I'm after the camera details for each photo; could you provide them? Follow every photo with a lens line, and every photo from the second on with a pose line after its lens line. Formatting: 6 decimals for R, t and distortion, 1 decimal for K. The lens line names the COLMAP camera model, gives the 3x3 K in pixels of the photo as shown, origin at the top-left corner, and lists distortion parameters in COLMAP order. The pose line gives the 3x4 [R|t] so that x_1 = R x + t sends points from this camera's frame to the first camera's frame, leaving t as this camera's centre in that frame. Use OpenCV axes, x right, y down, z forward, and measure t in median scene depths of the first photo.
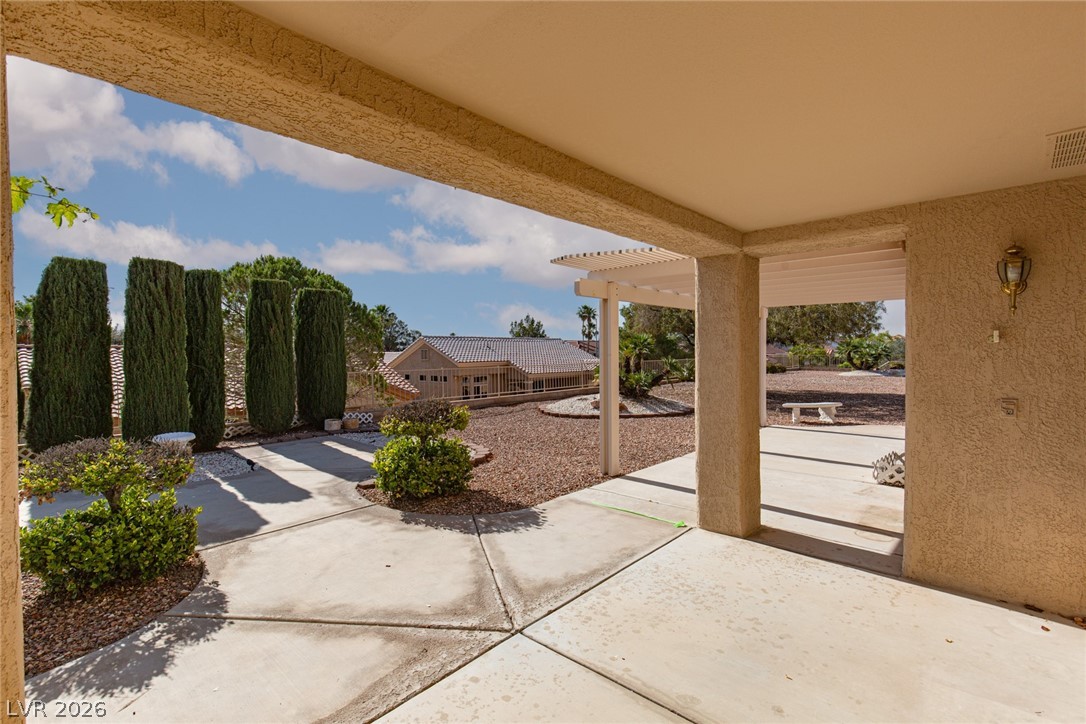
lens RADIAL K [[494.3, 0, 546.9], [0, 494.3, 370.3], [0, 0, 1]] dist [0.010994, -0.000285]
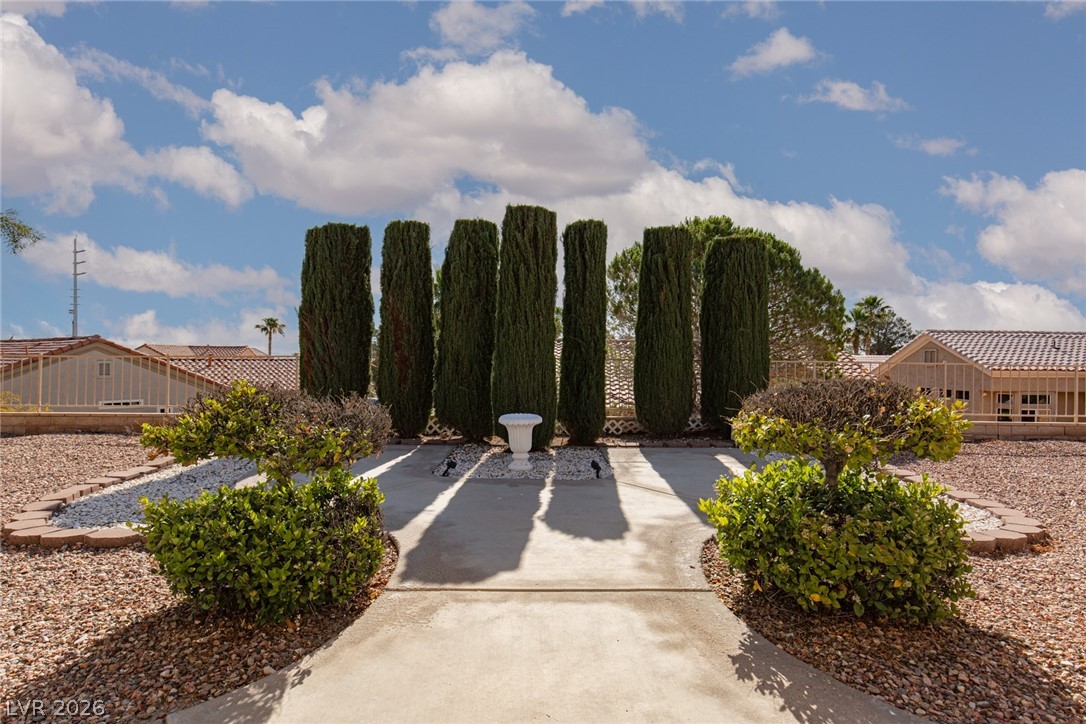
lens RADIAL K [[609.5, 0, 511.6], [0, 609.5, 357.6], [0, 0, 1]] dist [0.002754, 0.001239]
pose [[0.664058, 0.023126, -0.747323, -0.029481], [-0.044689, 0.998962, -0.008796, 0.043062], [0.746344, 0.039238, 0.664402, 0.316379]]
